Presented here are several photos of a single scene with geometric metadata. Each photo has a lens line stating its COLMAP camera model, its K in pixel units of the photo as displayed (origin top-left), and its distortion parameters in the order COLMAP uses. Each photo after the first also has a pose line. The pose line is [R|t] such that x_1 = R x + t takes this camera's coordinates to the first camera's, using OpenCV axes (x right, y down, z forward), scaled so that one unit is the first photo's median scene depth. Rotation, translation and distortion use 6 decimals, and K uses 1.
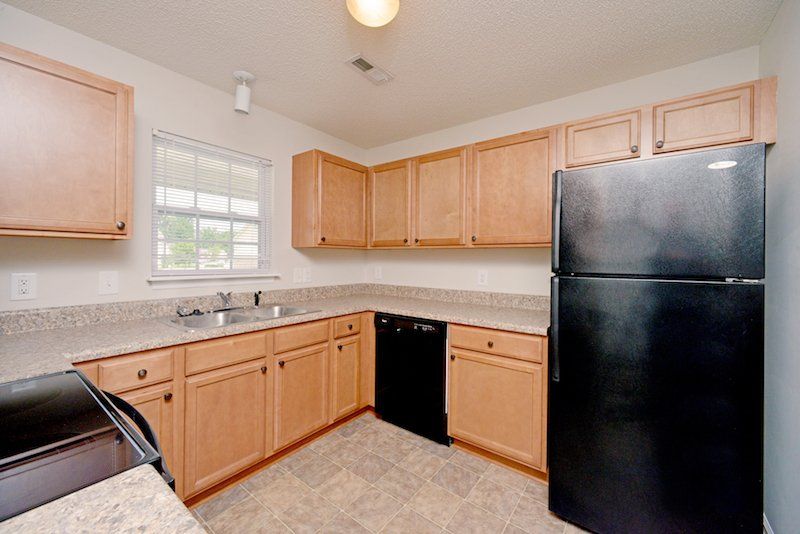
lens RADIAL K [[316.4, 0, 397.2], [0, 316.4, 259.5], [0, 0, 1]] dist [-0.003235, -0.001161]
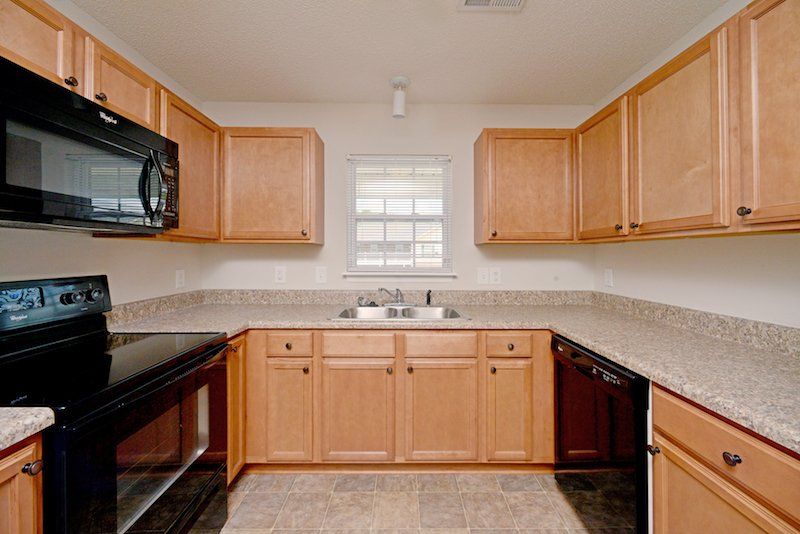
lens RADIAL K [[316.4, 0, 407.2], [0, 316.4, 253.1], [0, 0, 1]] dist [-0.003235, -0.001161]
pose [[0.616724, -0.013672, -0.787061, 0.295790], [-0.000983, 0.999835, -0.018138, 0.003044], [0.787179, 0.011959, 0.616609, 0.331520]]
